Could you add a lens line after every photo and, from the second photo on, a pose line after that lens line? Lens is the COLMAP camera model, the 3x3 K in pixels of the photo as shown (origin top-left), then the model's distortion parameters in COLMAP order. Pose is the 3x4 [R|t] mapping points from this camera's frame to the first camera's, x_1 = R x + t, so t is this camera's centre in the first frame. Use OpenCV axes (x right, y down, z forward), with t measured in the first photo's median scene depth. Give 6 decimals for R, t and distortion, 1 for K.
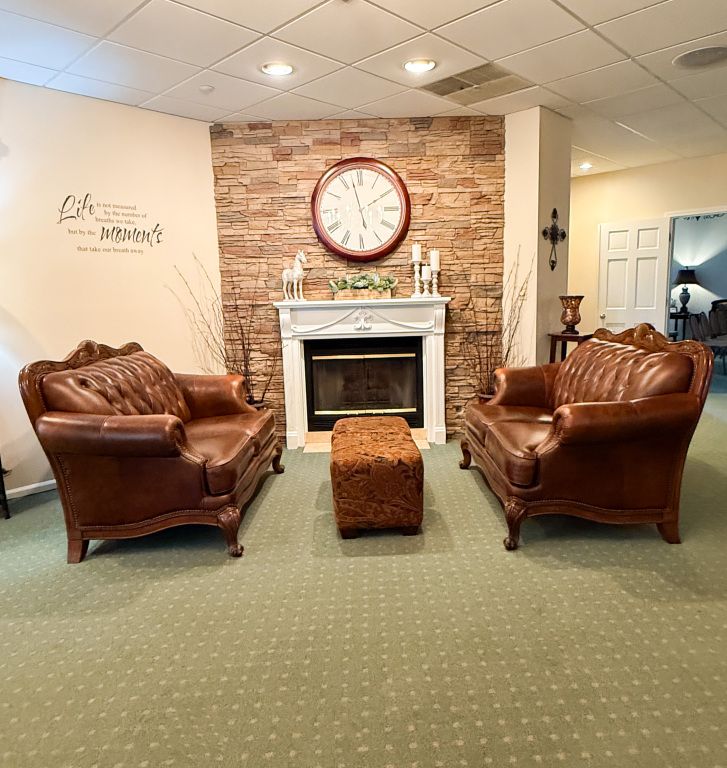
lens RADIAL K [[632.3, 0, 362.6], [0, 632.3, 385.0], [0, 0, 1]] dist [0.003863, -0.025335]
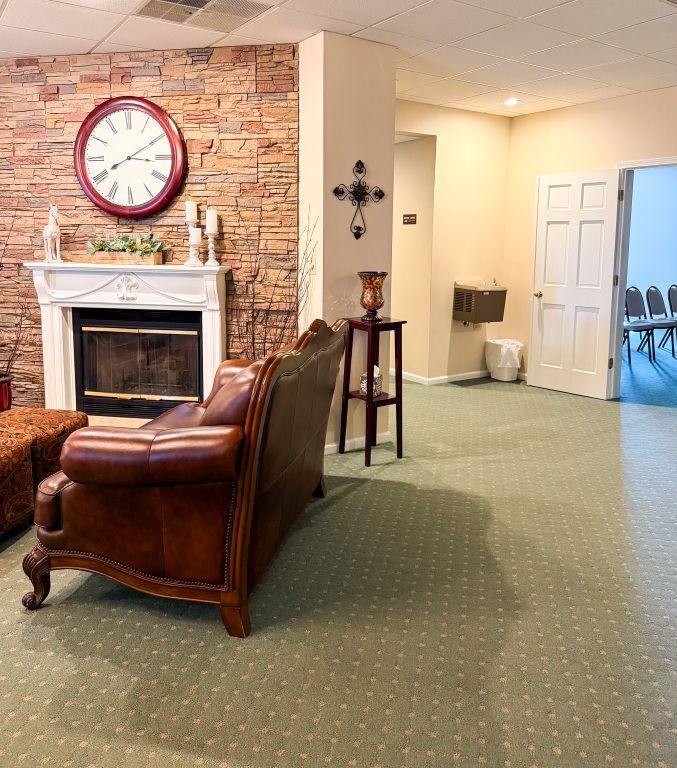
lens RADIAL K [[709.4, 0, 317.8], [0, 709.4, 321.0], [0, 0, 1]] dist [0.008213, 0.000000]
pose [[0.971982, 0.066842, -0.225350, 0.463195], [-0.072283, 0.997256, -0.015969, -0.062692], [0.223665, 0.031811, 0.974147, 0.137775]]
